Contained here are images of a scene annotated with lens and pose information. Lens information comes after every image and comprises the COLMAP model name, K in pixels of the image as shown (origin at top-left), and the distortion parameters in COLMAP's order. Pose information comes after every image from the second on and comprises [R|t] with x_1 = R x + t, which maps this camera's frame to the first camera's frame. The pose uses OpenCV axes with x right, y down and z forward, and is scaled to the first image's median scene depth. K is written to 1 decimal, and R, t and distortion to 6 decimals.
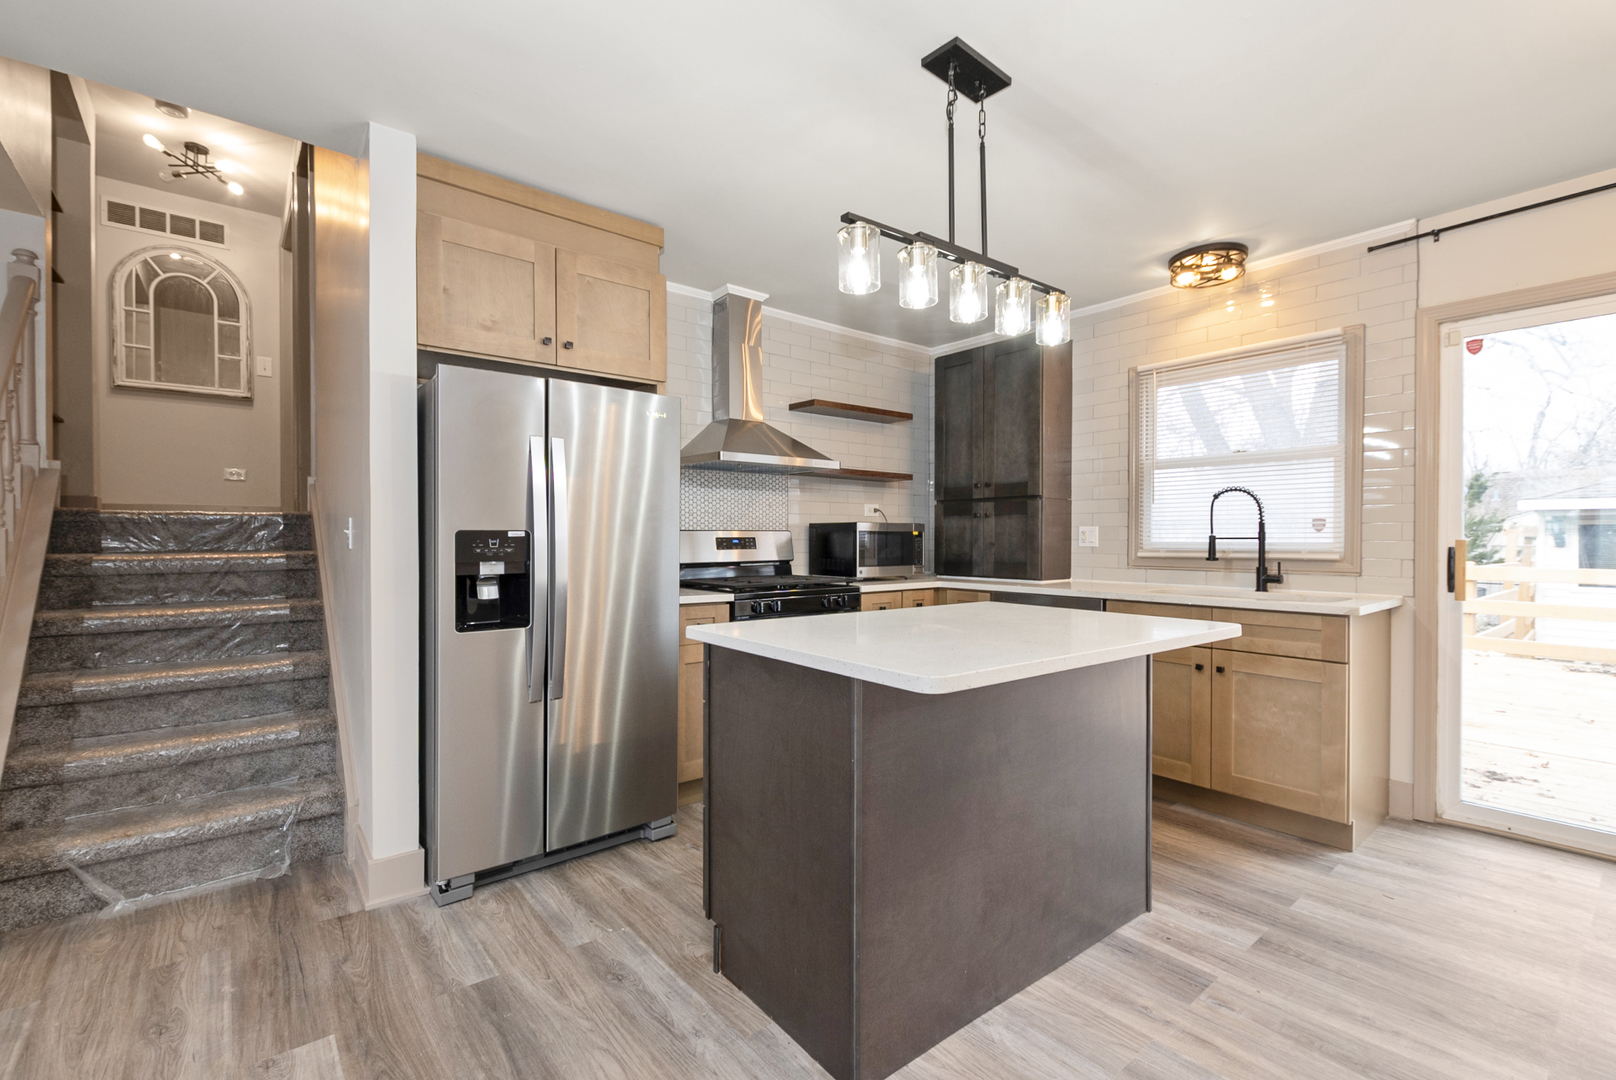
lens RADIAL K [[721.2, 0, 816.1], [0, 721.2, 543.2], [0, 0, 1]] dist [0.009632, -0.000515]
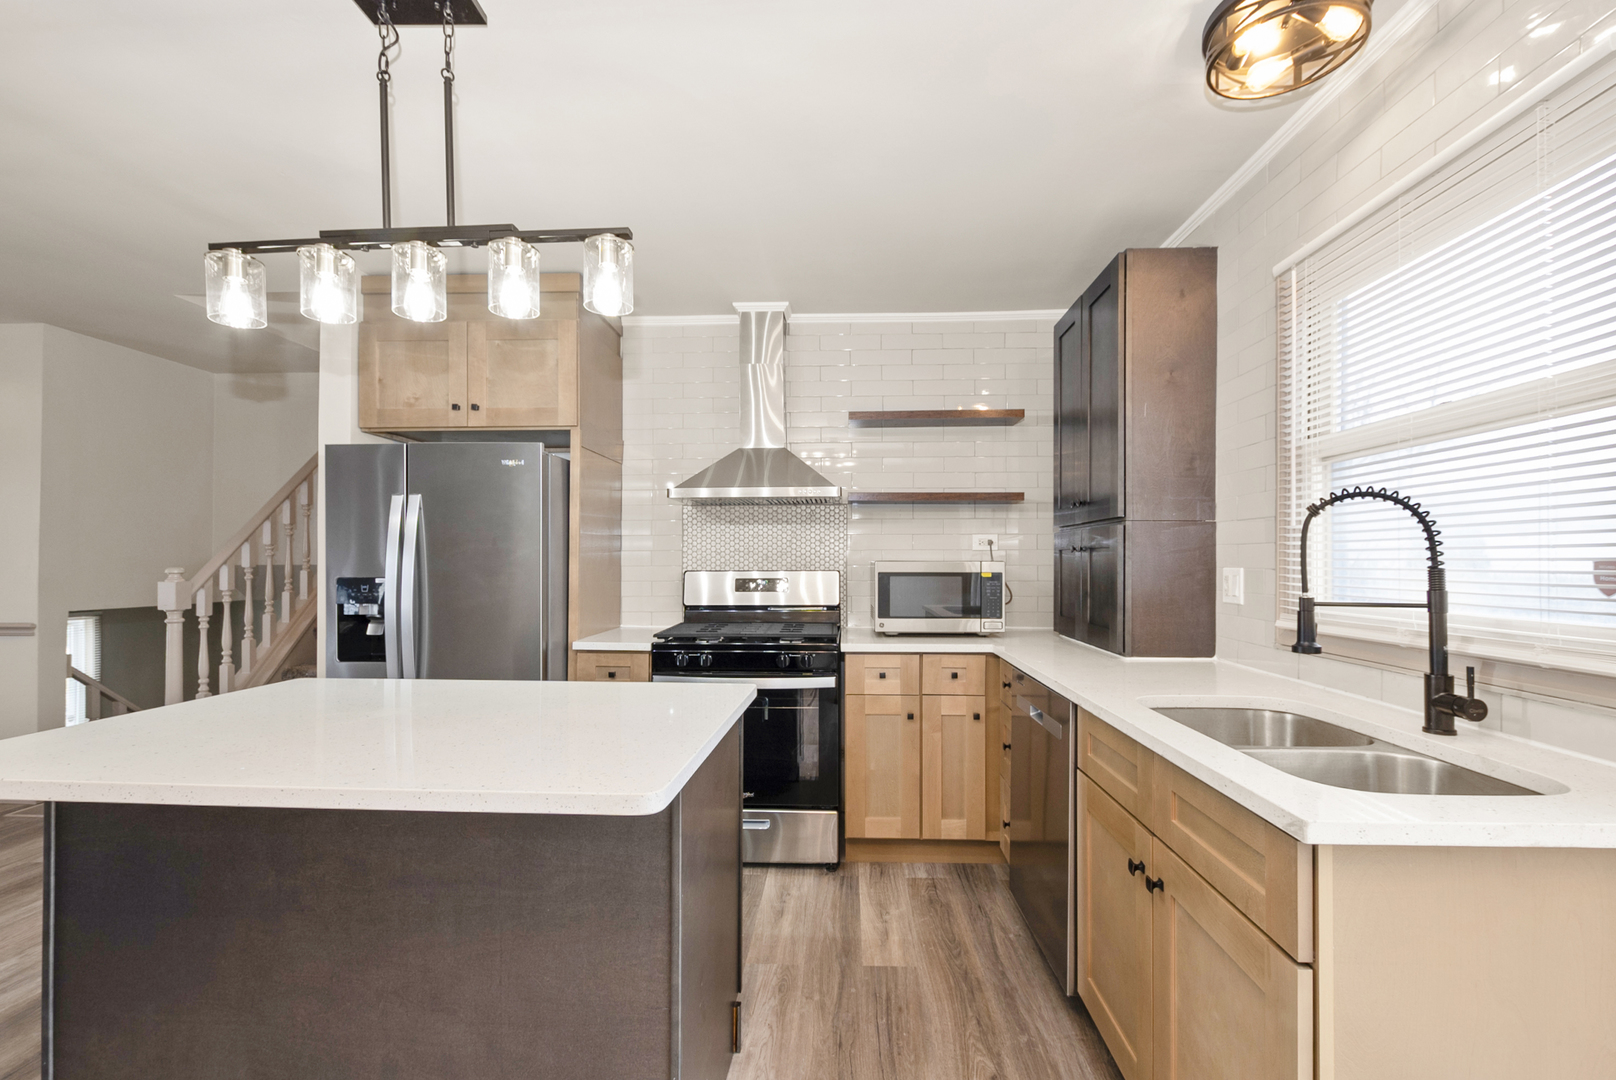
lens RADIAL K [[721.2, 0, 810.7], [0, 721.2, 552.2], [0, 0, 1]] dist [0.009632, -0.000515]
pose [[0.737006, -0.009387, -0.675821, 0.630677], [-0.004142, 0.999822, -0.018404, -0.028399], [0.675874, 0.016363, 0.736836, 0.437121]]
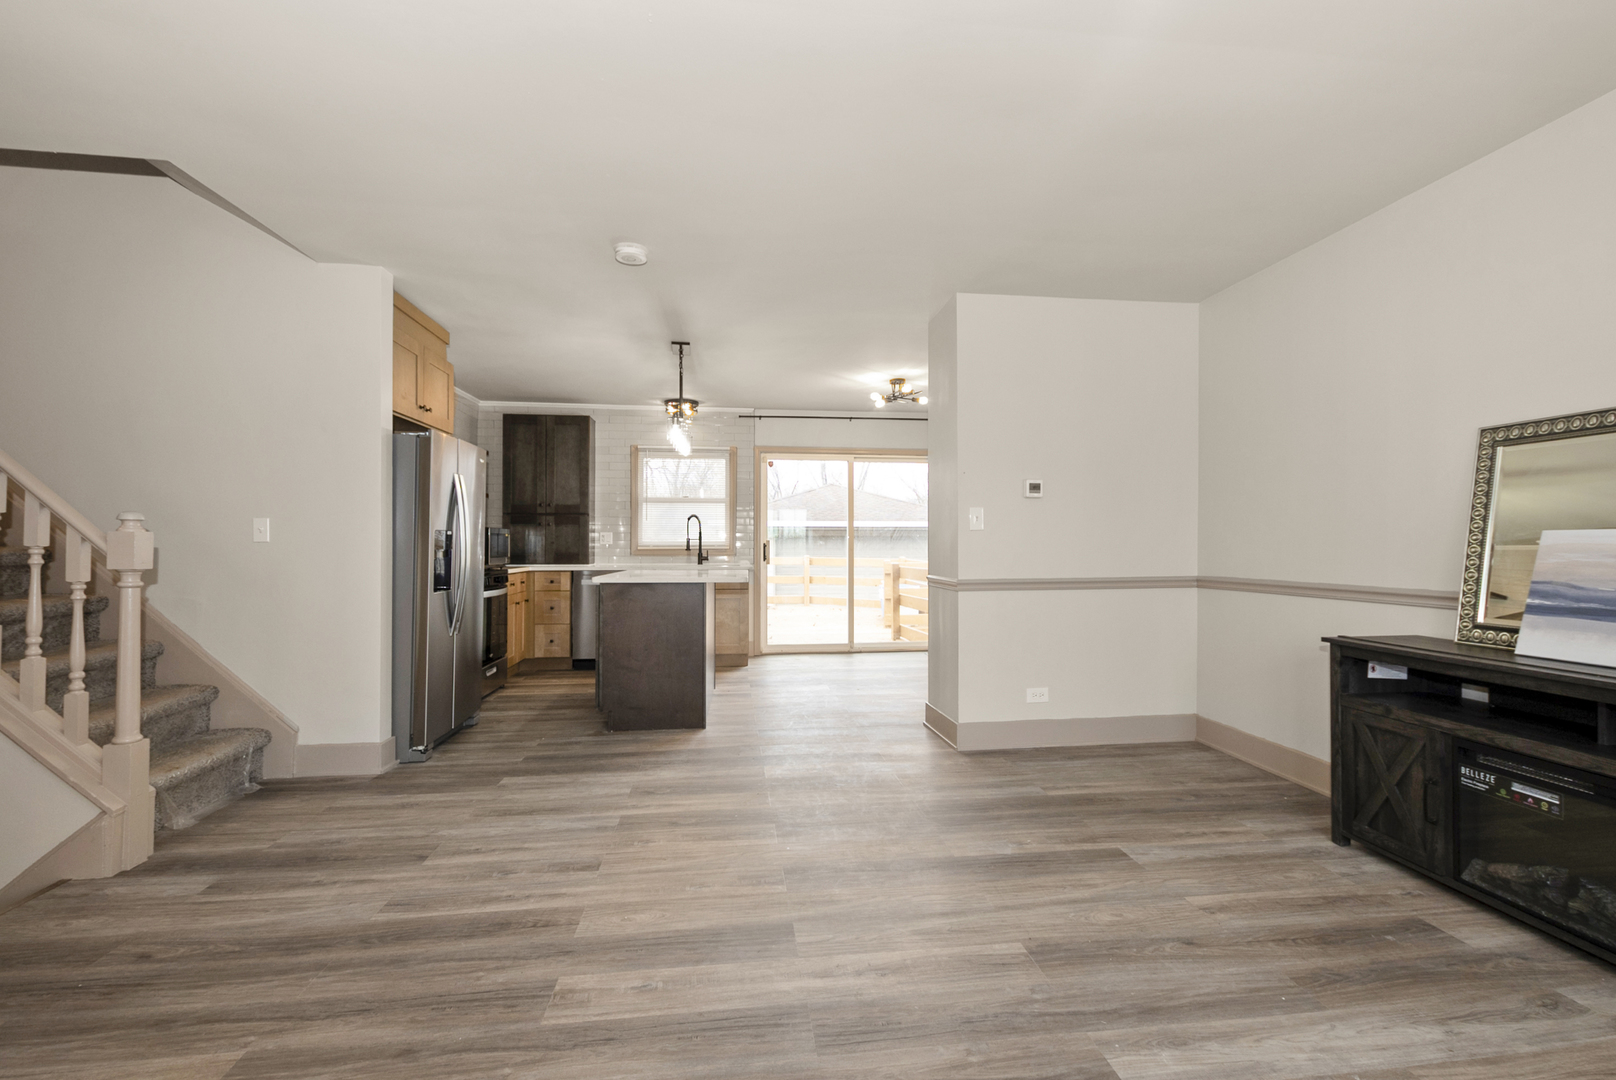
lens RADIAL K [[721.2, 0, 817.1], [0, 721.2, 538.4], [0, 0, 1]] dist [0.009632, -0.000515]
pose [[0.541243, 0.007365, 0.840834, -0.969878], [0.004640, 0.999920, -0.011745, 0.016592], [-0.840854, 0.010258, 0.541166, -0.428050]]
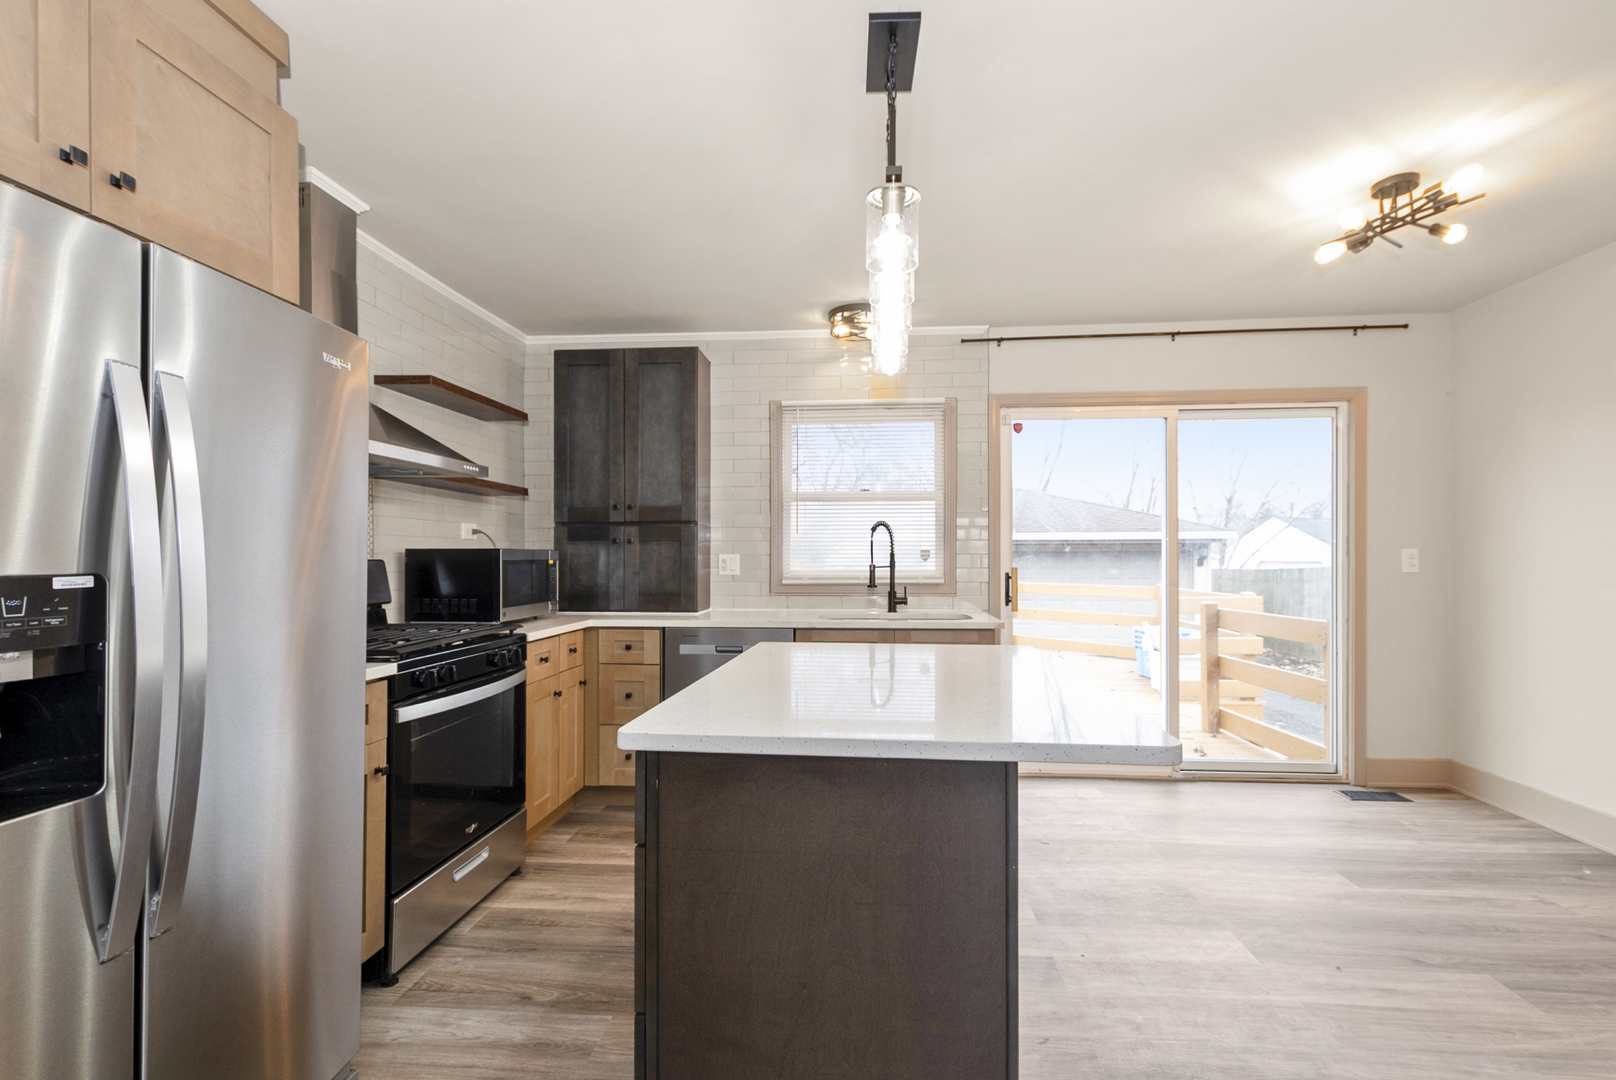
lens RADIAL K [[721.2, 0, 821.5], [0, 721.2, 558.7], [0, 0, 1]] dist [0.009632, -0.000515]
pose [[0.694057, -0.002134, 0.719917, -0.300299], [0.006276, 0.999976, -0.003086, -0.016471], [-0.719893, 0.006660, 0.694053, 0.272991]]
